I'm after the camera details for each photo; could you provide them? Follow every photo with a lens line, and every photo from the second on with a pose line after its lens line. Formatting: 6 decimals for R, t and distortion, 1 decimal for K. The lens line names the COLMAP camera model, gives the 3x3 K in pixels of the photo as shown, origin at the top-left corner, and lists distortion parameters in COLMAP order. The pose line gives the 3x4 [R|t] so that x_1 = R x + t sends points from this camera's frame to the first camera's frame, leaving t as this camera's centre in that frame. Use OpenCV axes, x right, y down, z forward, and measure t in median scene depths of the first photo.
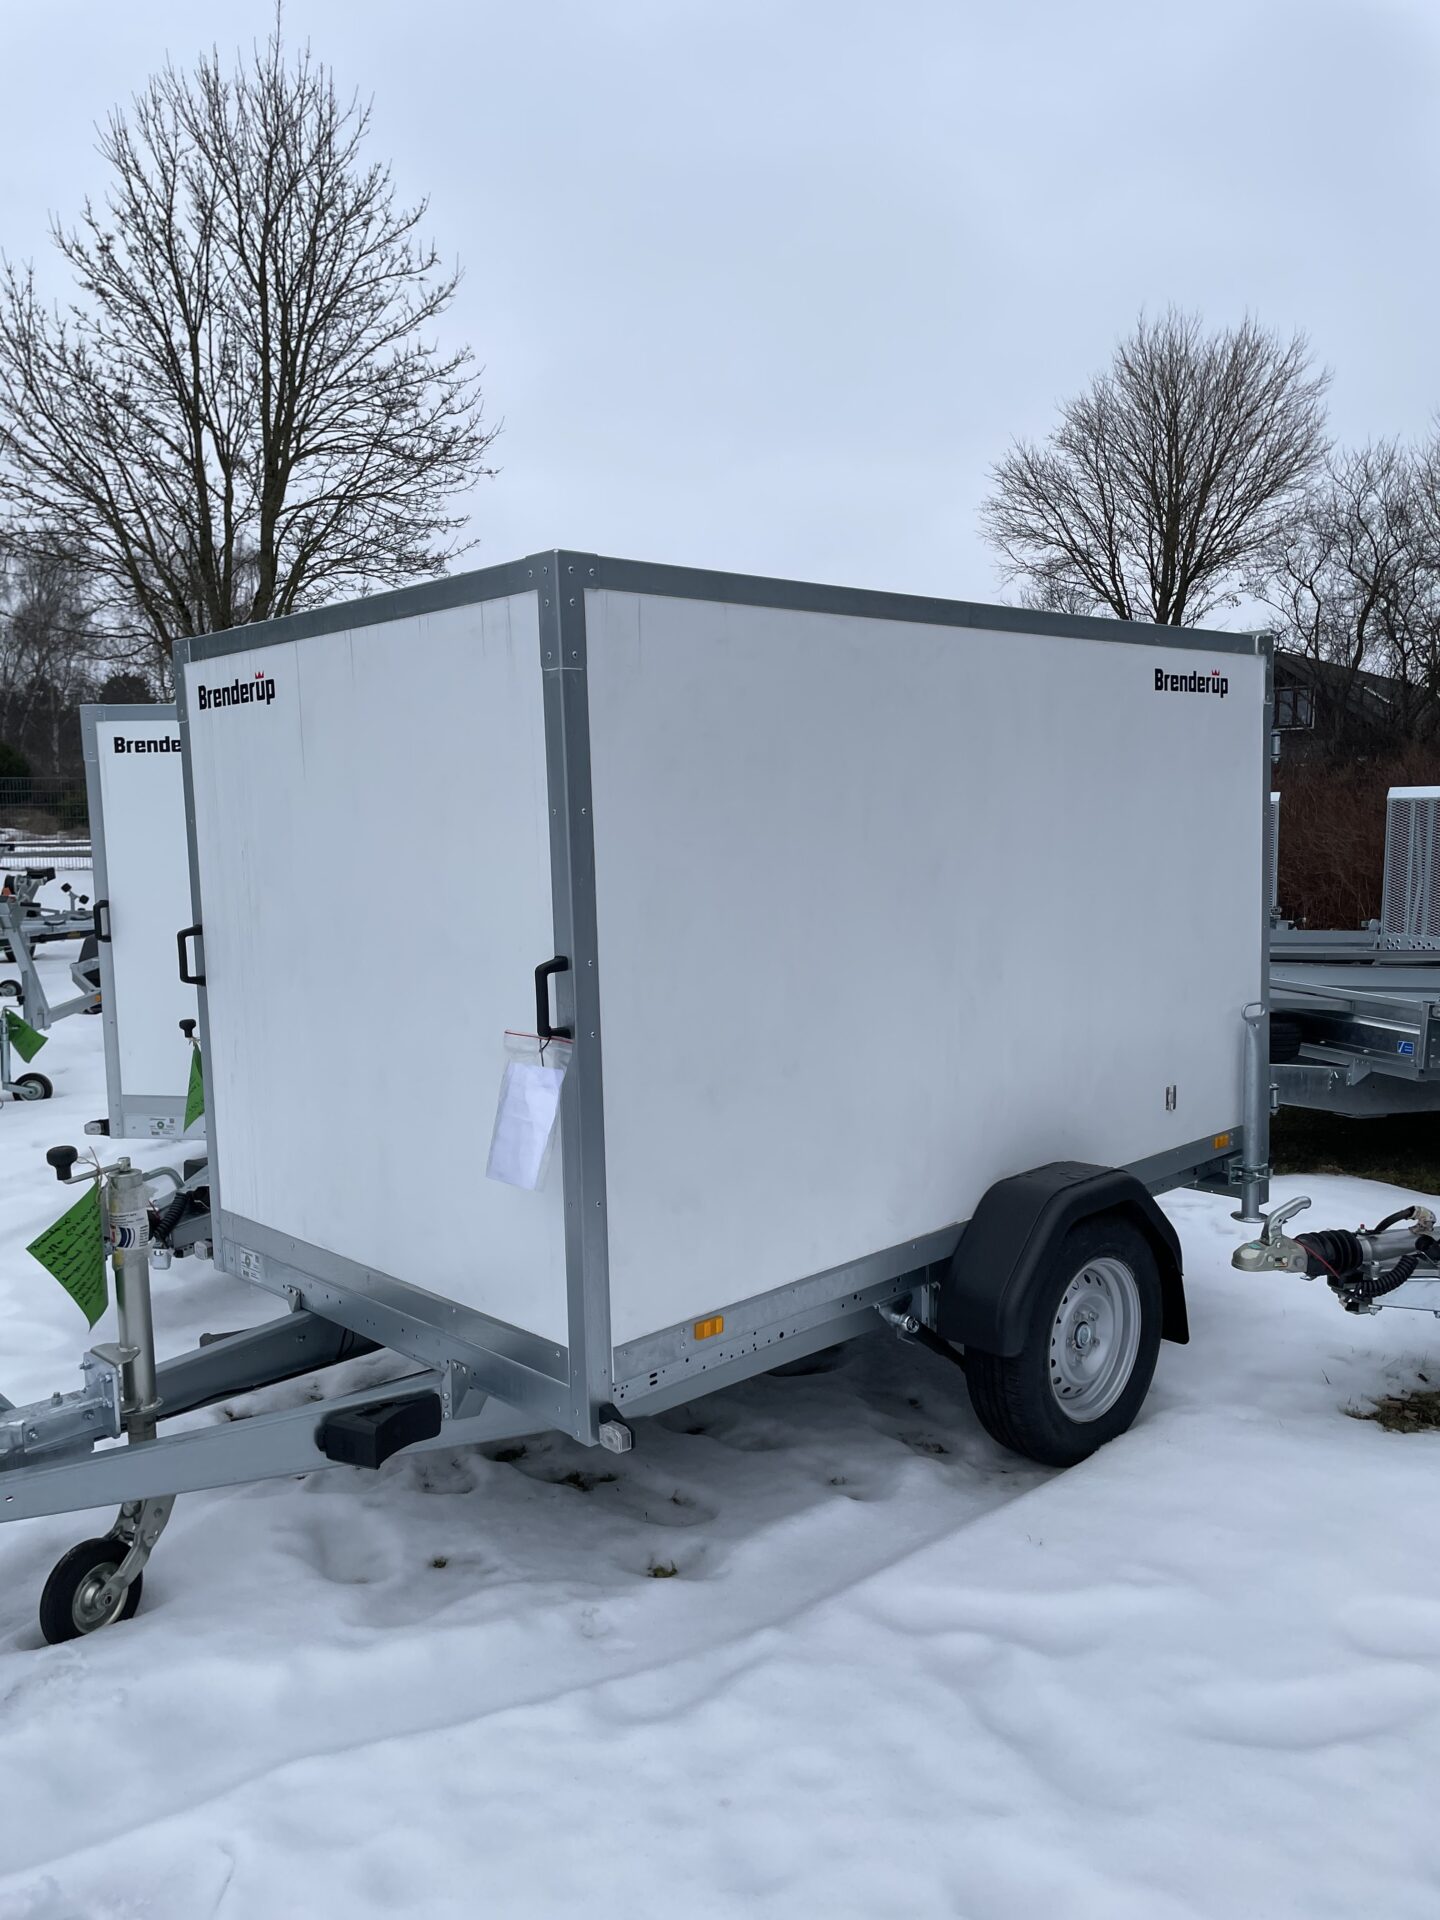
lens RADIAL K [[1445.5, 0, 720.0], [0, 1445.5, 960.0], [0, 0, 1]] dist [0.043563, -0.002238]
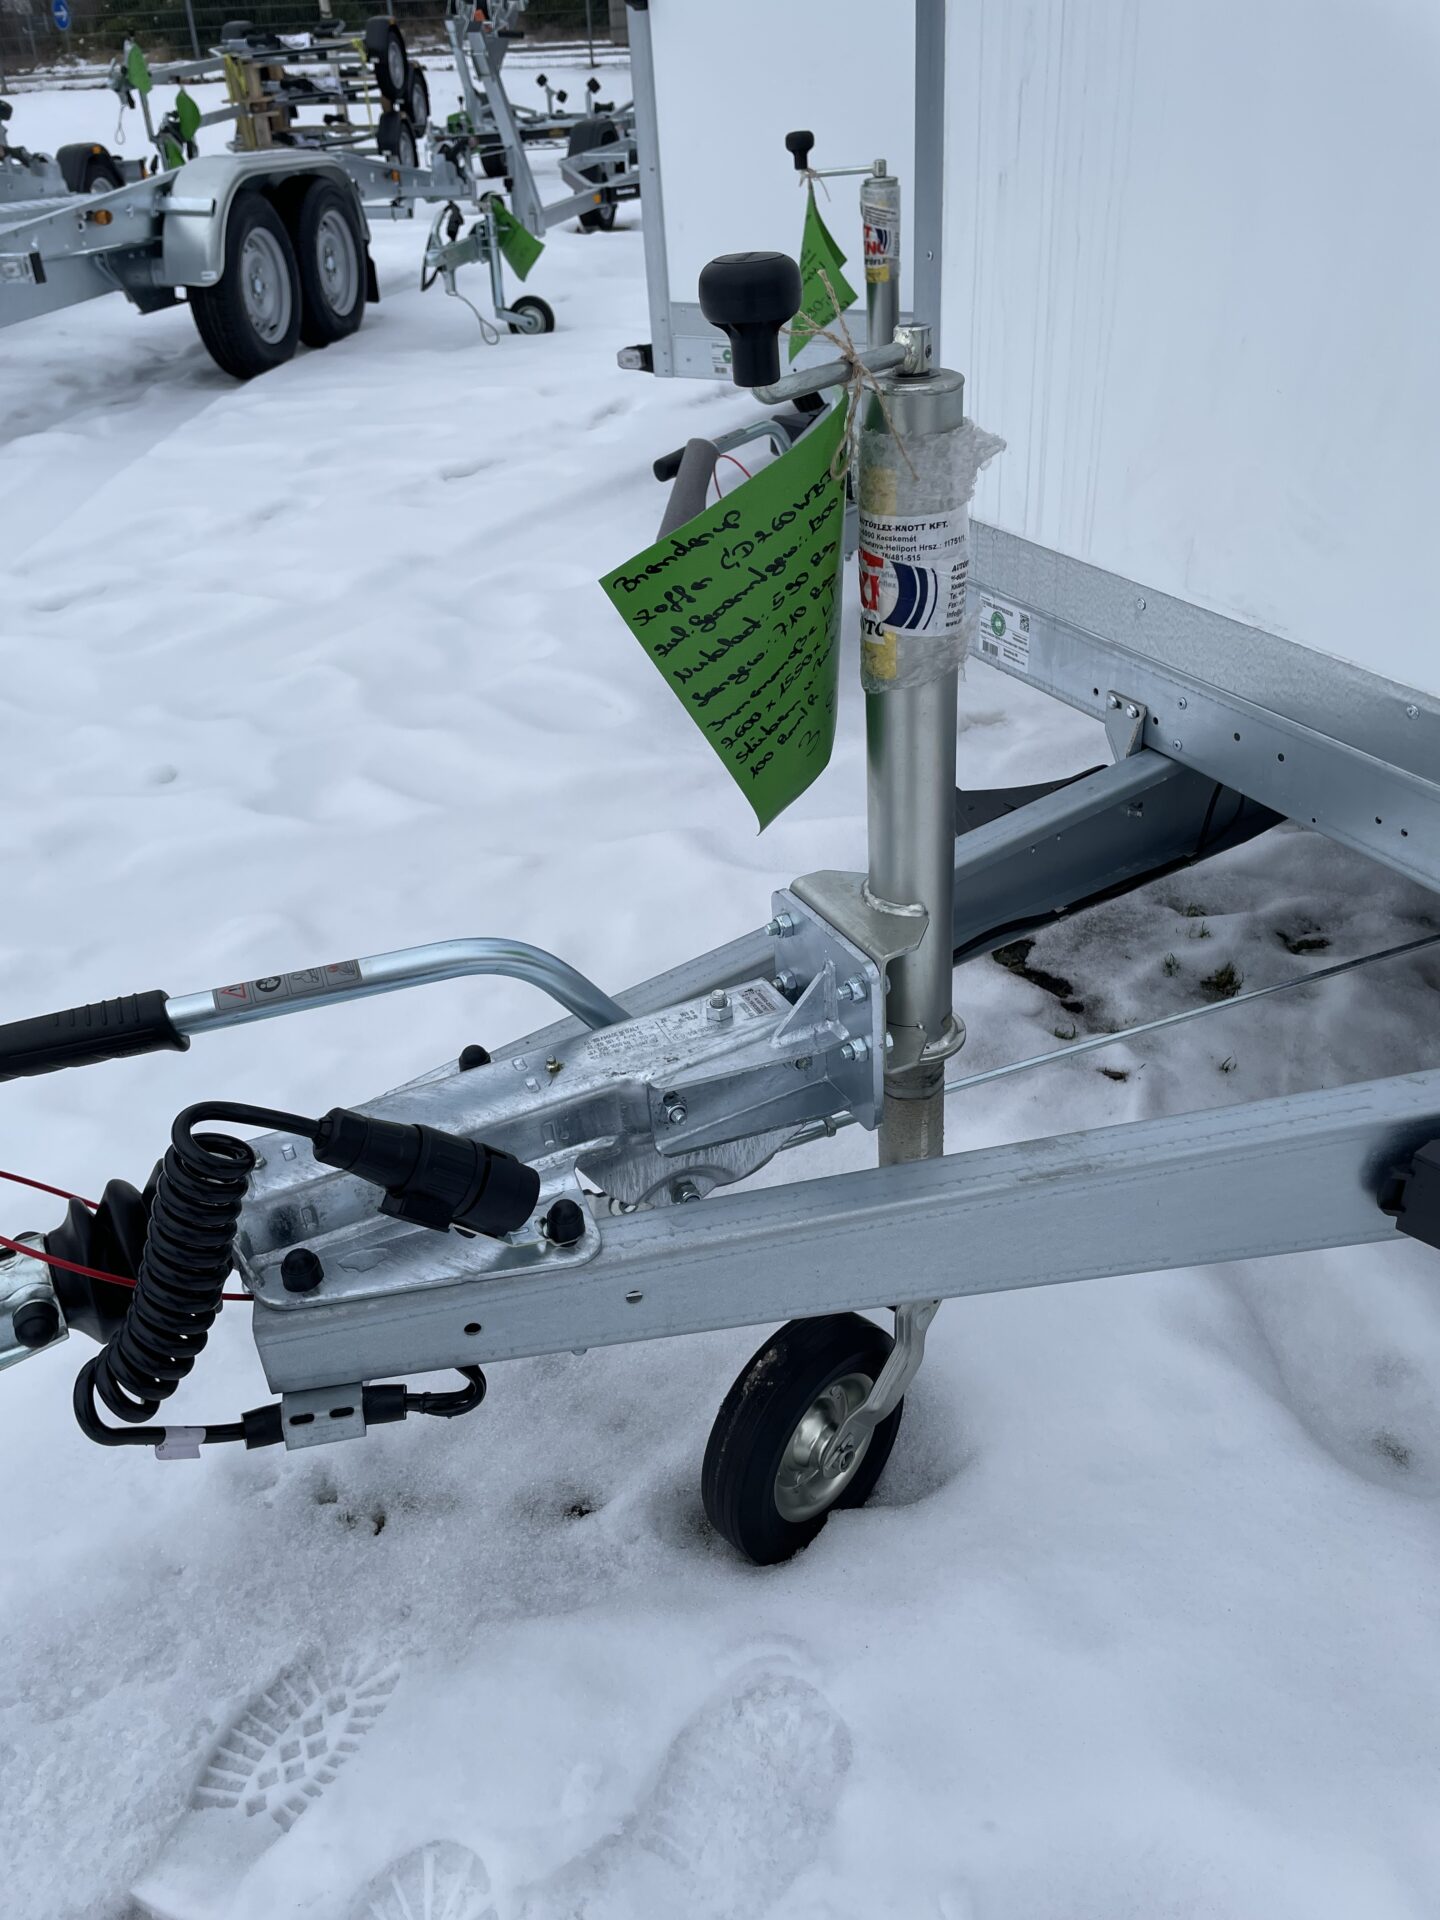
lens RADIAL K [[1445.5, 0, 720.0], [0, 1445.5, 960.0], [0, 0, 1]] dist [0.043563, -0.002238]
pose [[0.951830, 0.140460, -0.272565, -0.203068], [-0.001514, 0.891053, 0.453896, 0.068183], [0.306624, -0.431619, 0.848343, 0.397341]]
